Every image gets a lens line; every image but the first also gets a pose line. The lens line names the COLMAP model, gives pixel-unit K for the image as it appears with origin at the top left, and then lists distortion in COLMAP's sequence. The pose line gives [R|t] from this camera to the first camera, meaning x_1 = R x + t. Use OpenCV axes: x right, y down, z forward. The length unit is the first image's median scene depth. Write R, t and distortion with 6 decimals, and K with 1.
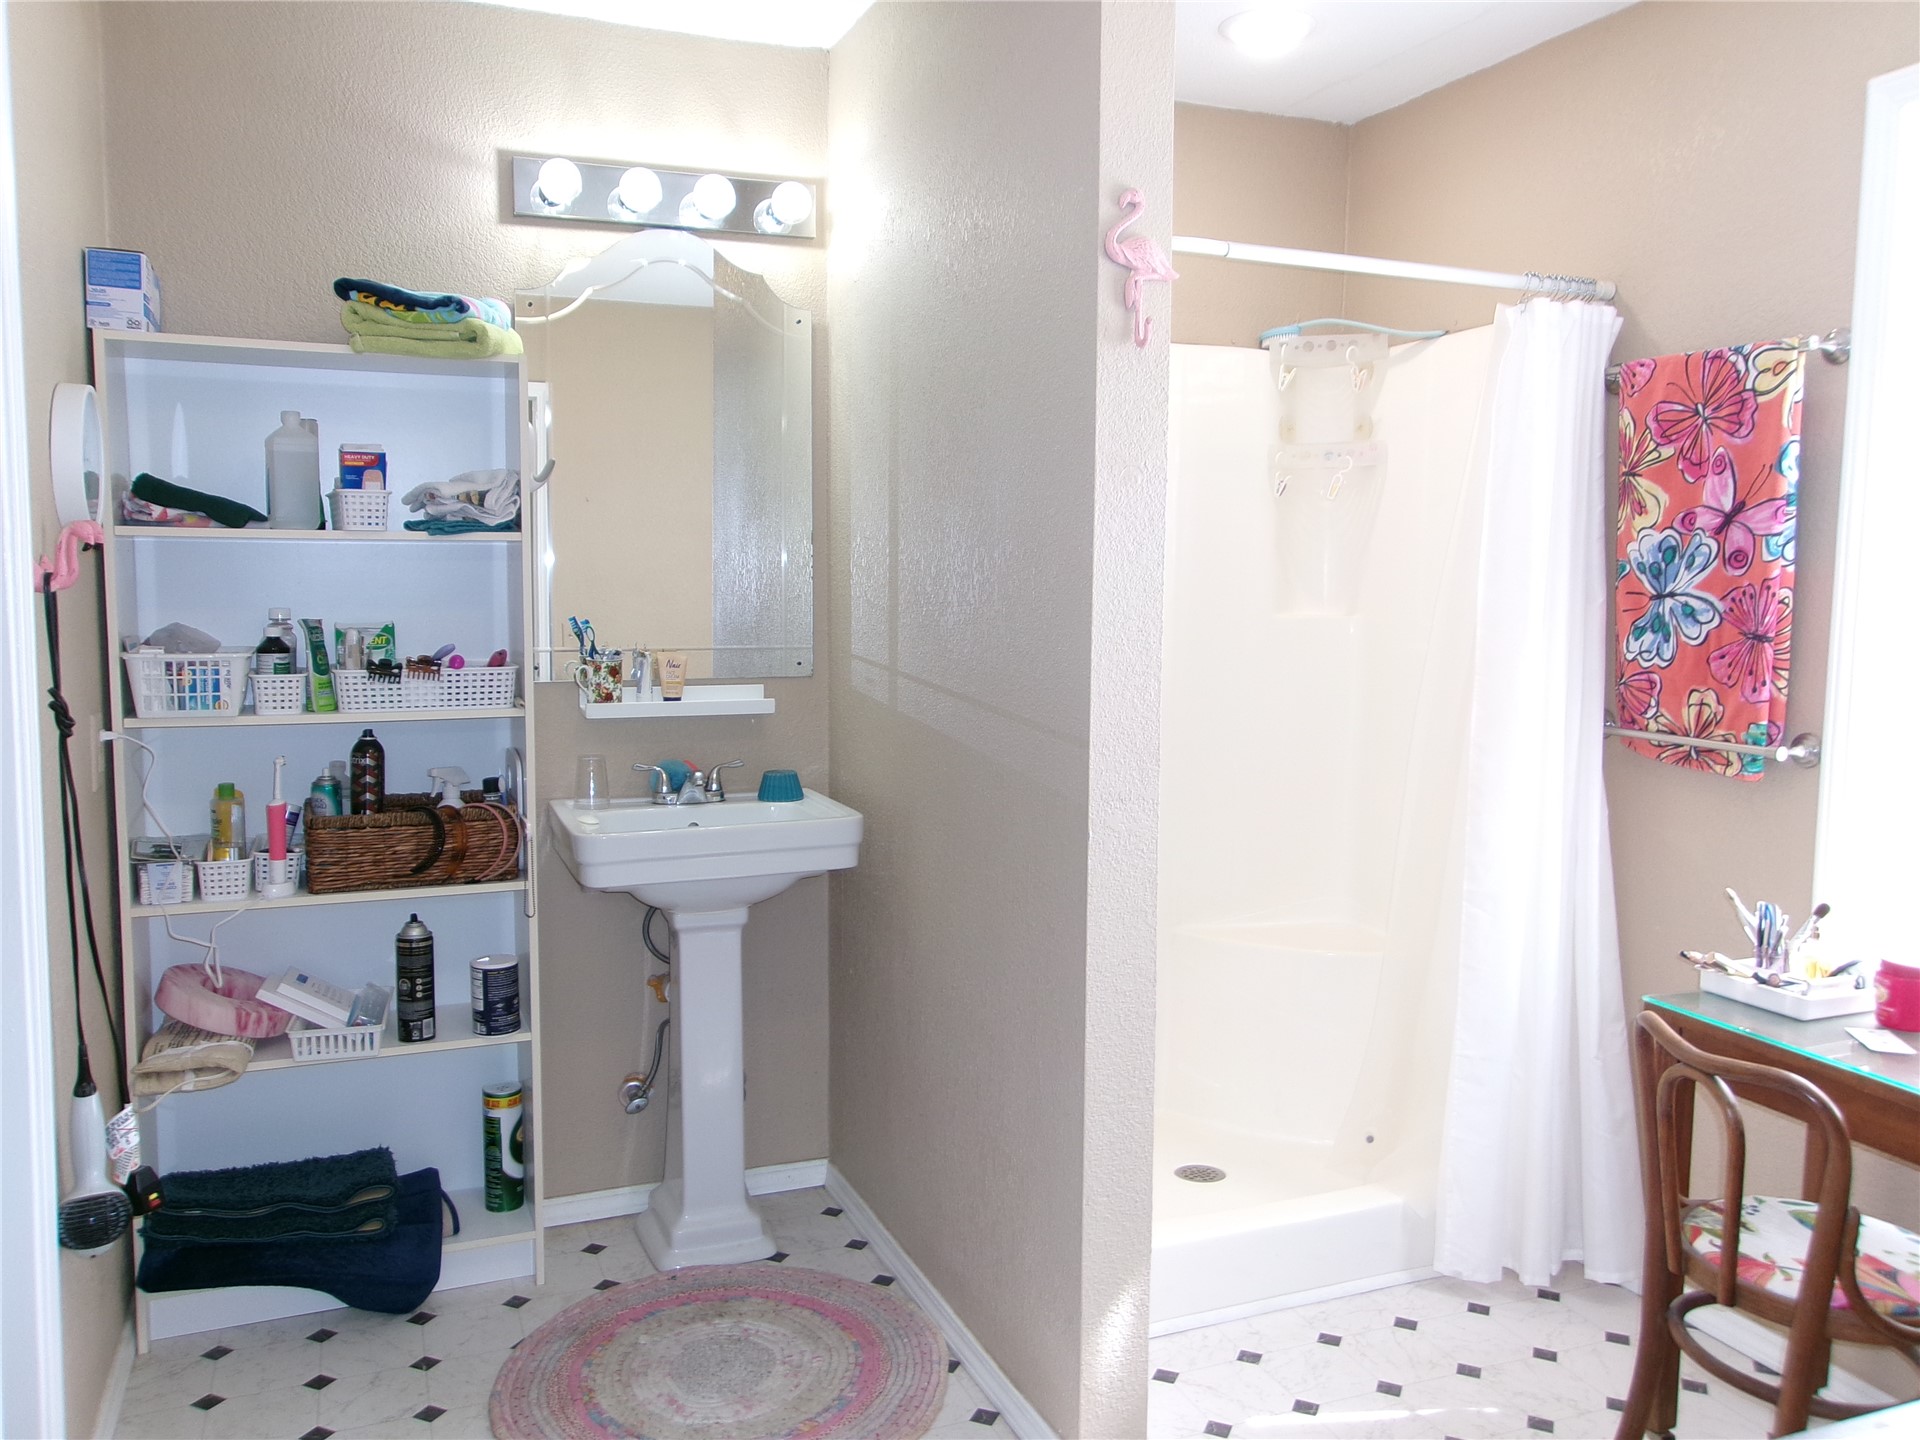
lens RADIAL K [[1493.3, 0, 960.0], [0, 1493.3, 720.0], [0, 0, 1]] dist [0.010670, 0.007296]
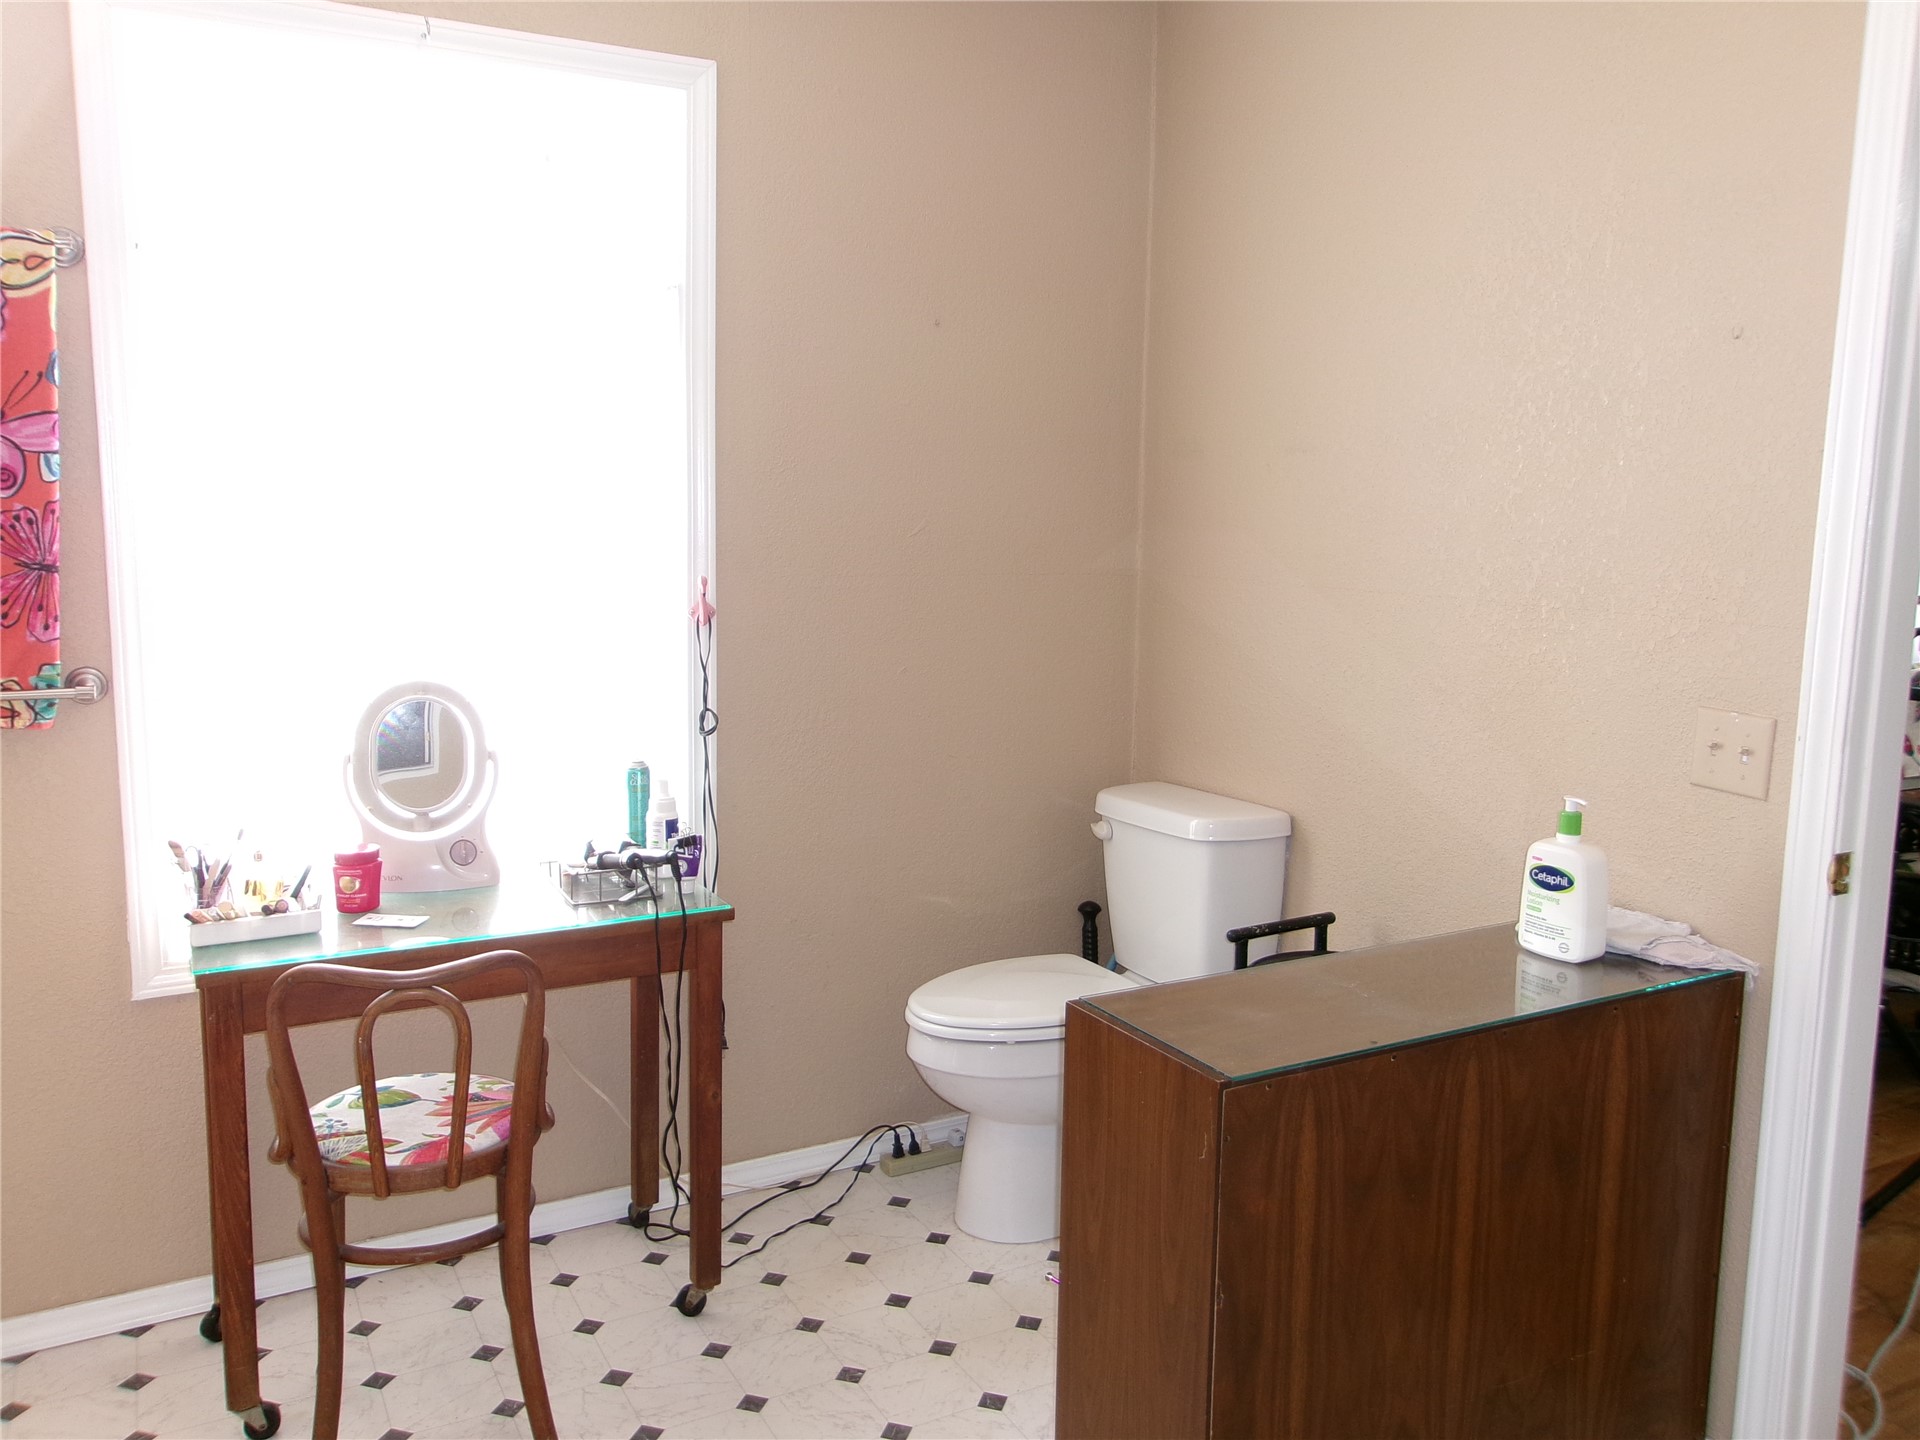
lens RADIAL K [[1493.3, 0, 960.0], [0, 1493.3, 720.0], [0, 0, 1]] dist [0.010670, 0.007296]
pose [[-0.103439, -0.163640, 0.981082, -0.413985], [0.087592, 0.981042, 0.172869, -0.072919], [-0.990771, 0.103817, -0.087144, 0.548317]]
